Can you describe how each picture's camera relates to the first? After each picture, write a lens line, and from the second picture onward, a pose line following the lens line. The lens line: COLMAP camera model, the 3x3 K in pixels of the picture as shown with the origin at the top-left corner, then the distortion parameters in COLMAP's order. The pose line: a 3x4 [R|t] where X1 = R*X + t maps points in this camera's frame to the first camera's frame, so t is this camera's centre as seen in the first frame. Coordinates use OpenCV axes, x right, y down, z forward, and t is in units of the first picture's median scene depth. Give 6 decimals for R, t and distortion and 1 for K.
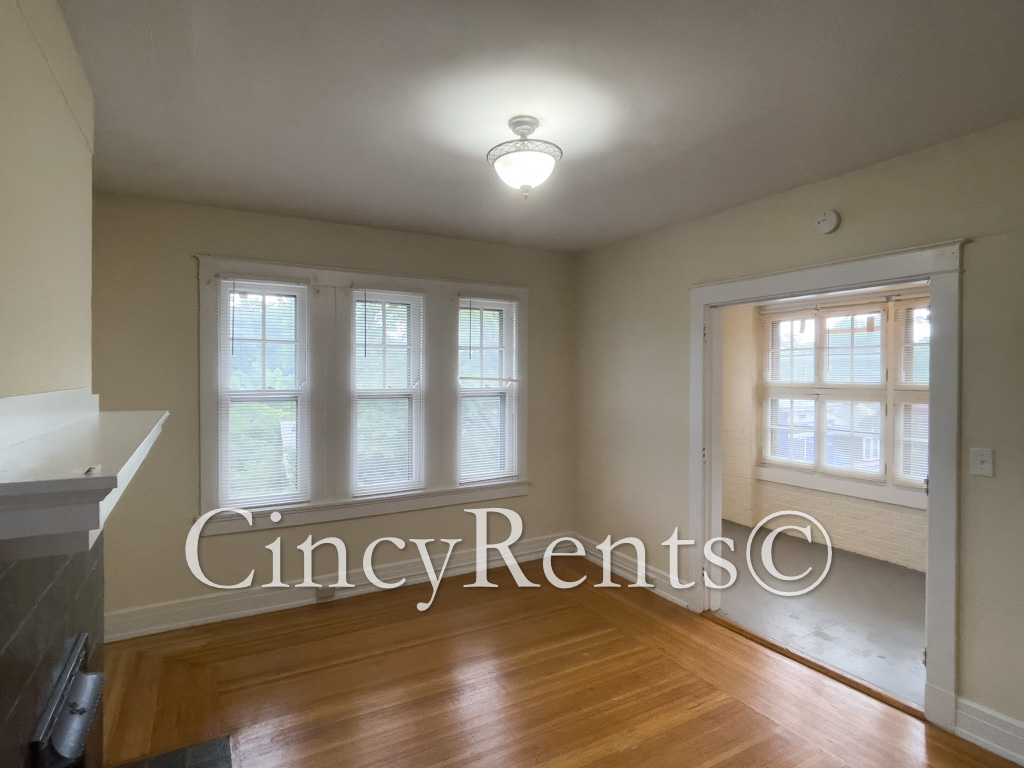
lens RADIAL K [[554.6, 0, 513.5], [0, 554.6, 379.3], [0, 0, 1]] dist [0.002084, -0.000117]
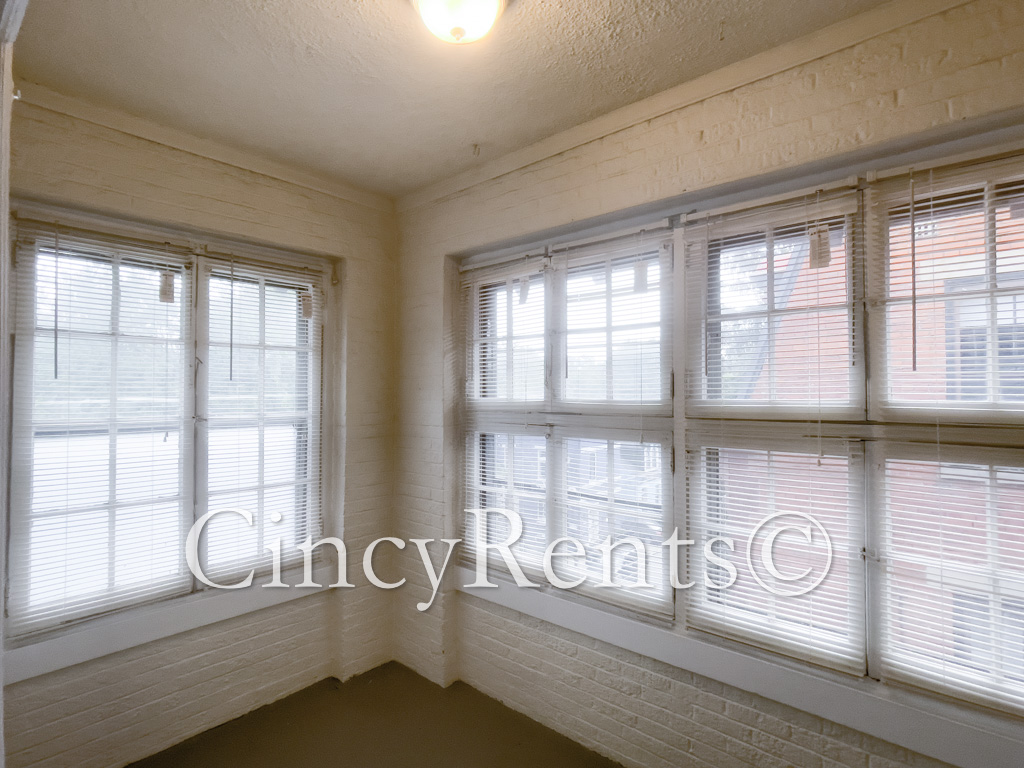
lens RADIAL K [[537.5, 0, 506.4], [0, 537.5, 382.4], [0, 0, 1]] dist [-0.000456, -0.000704]
pose [[0.949086, 0.005356, 0.314971, 0.359443], [0.004534, 0.999520, -0.030660, 0.002898], [-0.314984, 0.030527, 0.948606, 0.555812]]
